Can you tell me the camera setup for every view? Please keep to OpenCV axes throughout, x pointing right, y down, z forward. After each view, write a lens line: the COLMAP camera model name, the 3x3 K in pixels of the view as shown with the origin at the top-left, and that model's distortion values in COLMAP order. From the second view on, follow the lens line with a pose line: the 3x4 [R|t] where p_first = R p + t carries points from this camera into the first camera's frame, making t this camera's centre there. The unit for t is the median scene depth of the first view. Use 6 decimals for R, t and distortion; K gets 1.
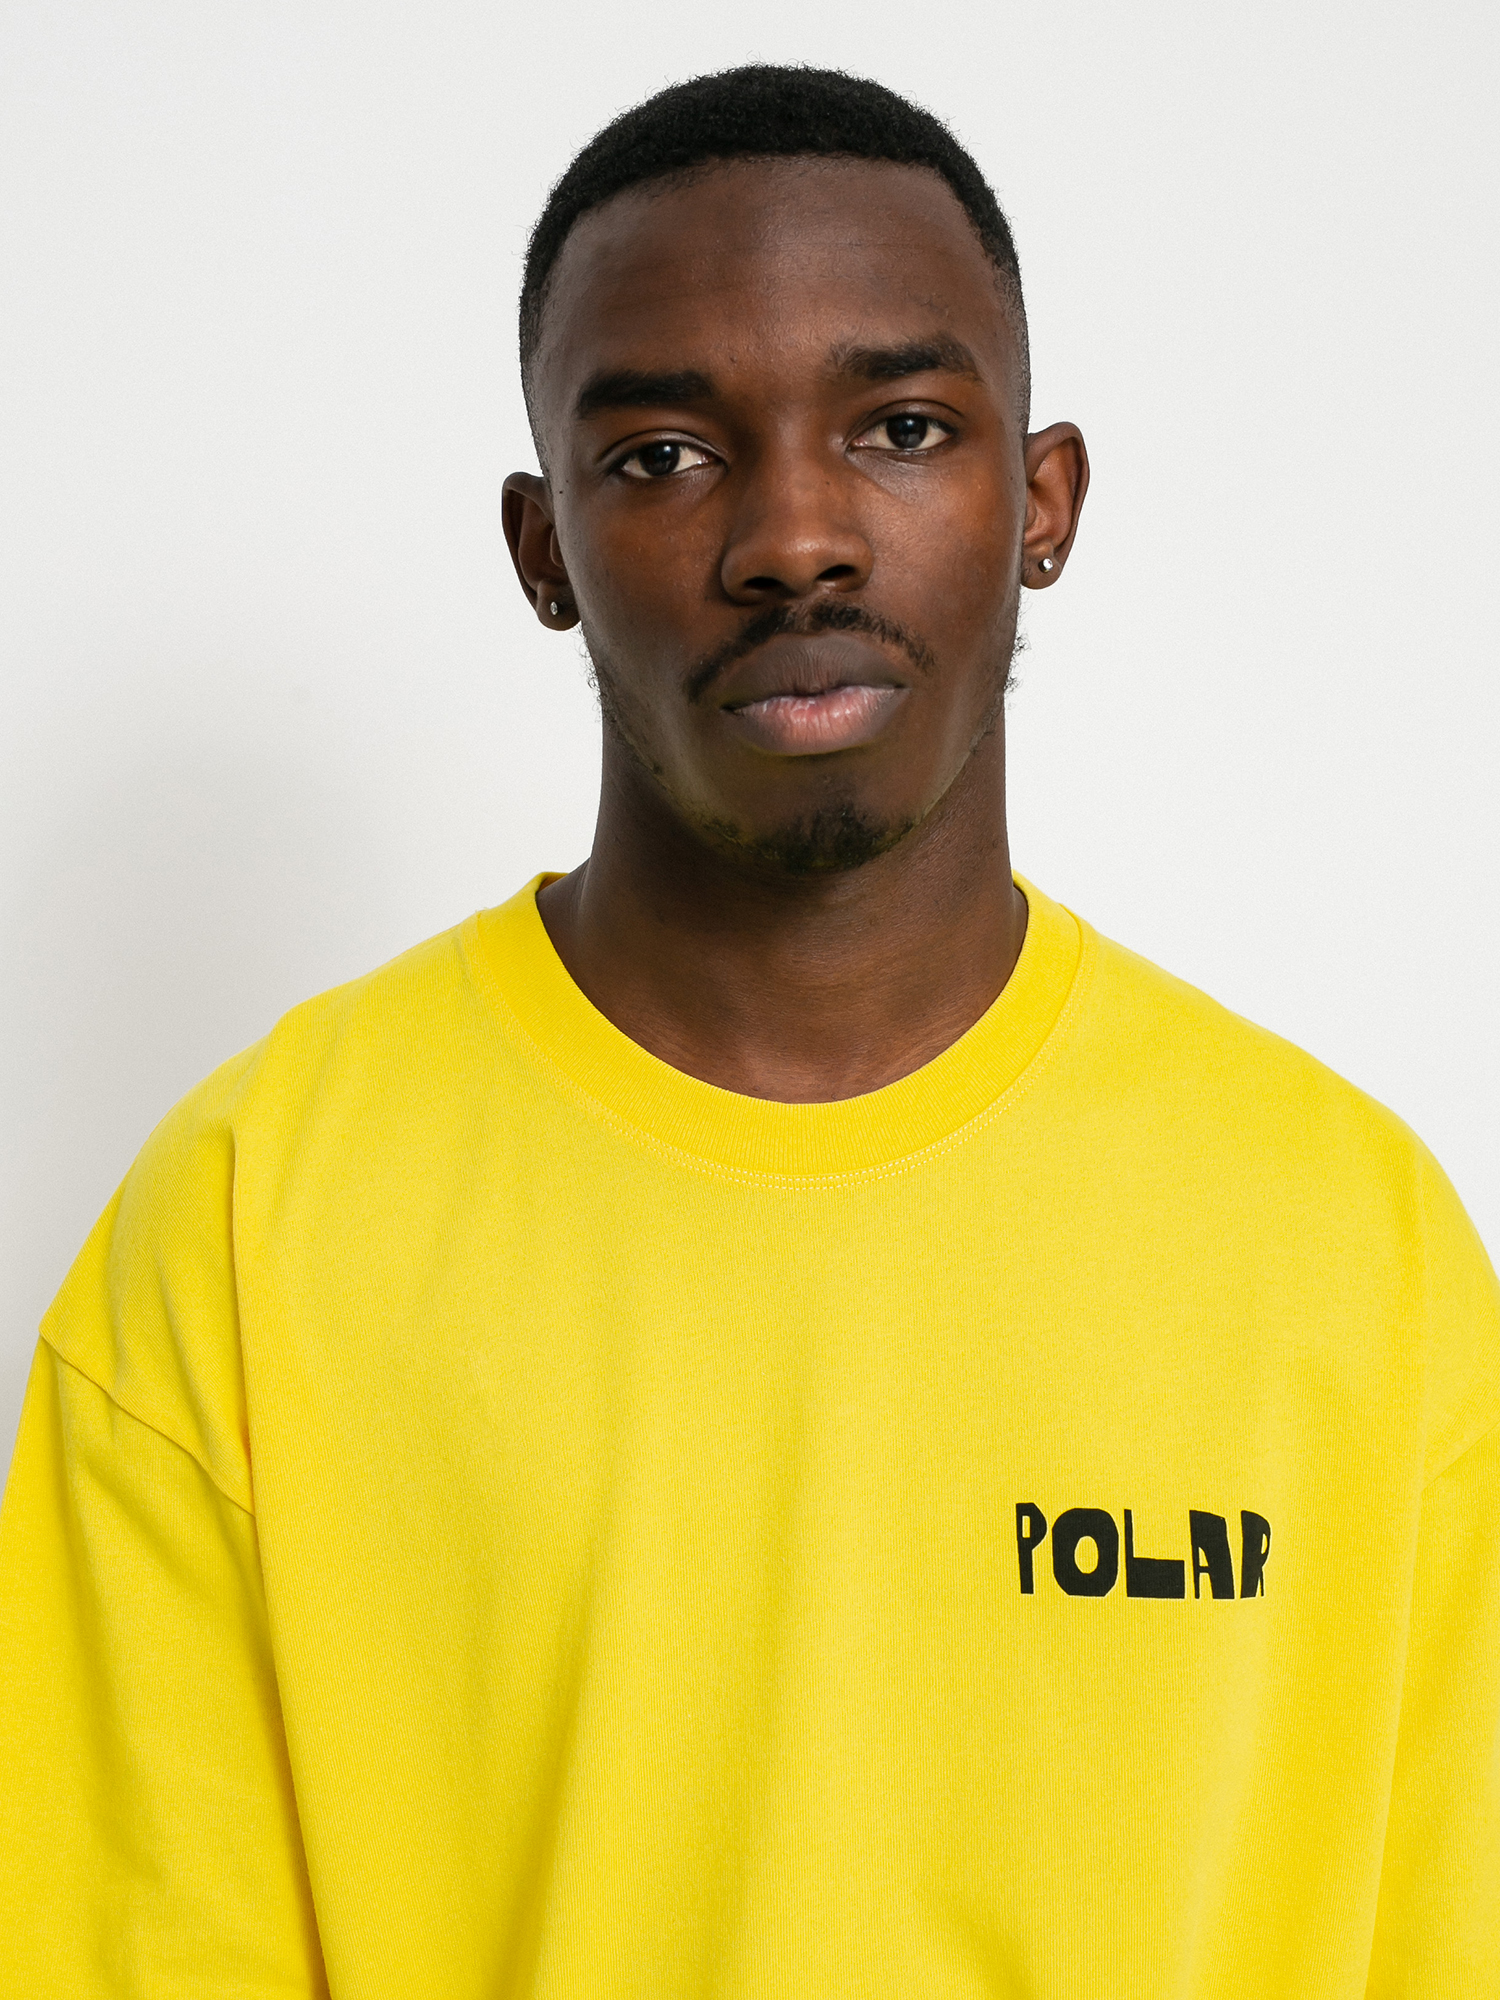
lens RADIAL K [[3203.5, 0, 749.2], [0, 3203.5, 998.2], [0, 0, 1]] dist [-0.163183, 0.000000]
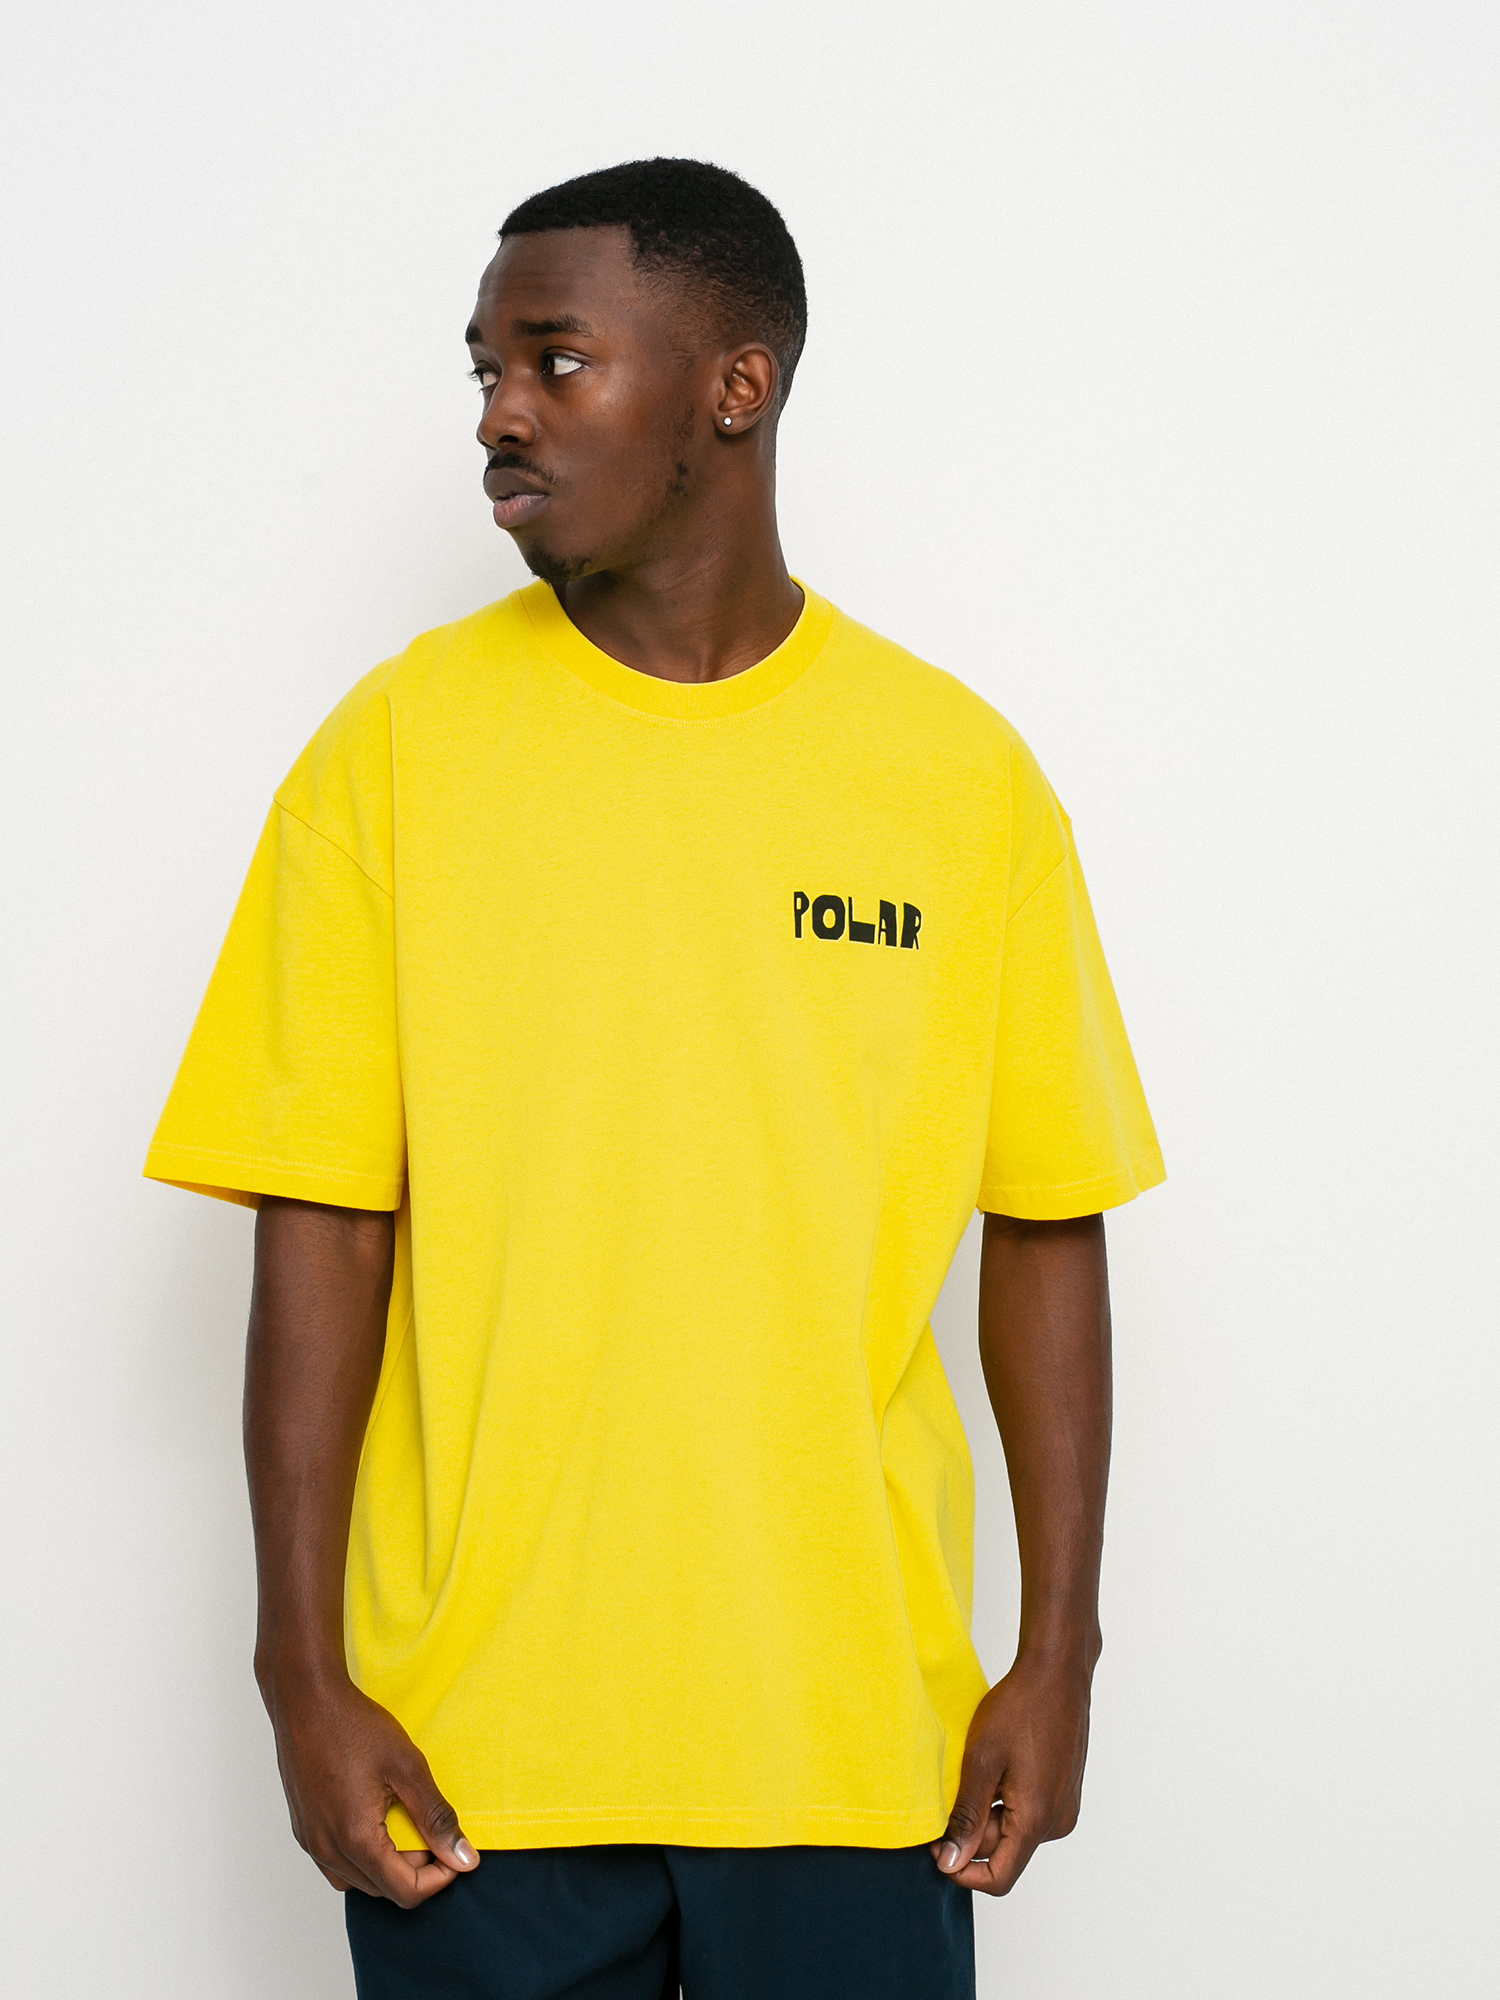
lens RADIAL K [[3203.5, 0, 752.5], [0, 3203.5, 1008.1], [0, 0, 1]] dist [-0.163183, 0.000000]
pose [[0.998241, 0.008124, 0.058723, -0.054647], [-0.022761, 0.967170, 0.253107, -0.265168], [-0.054739, -0.253999, 0.965654, -0.894996]]
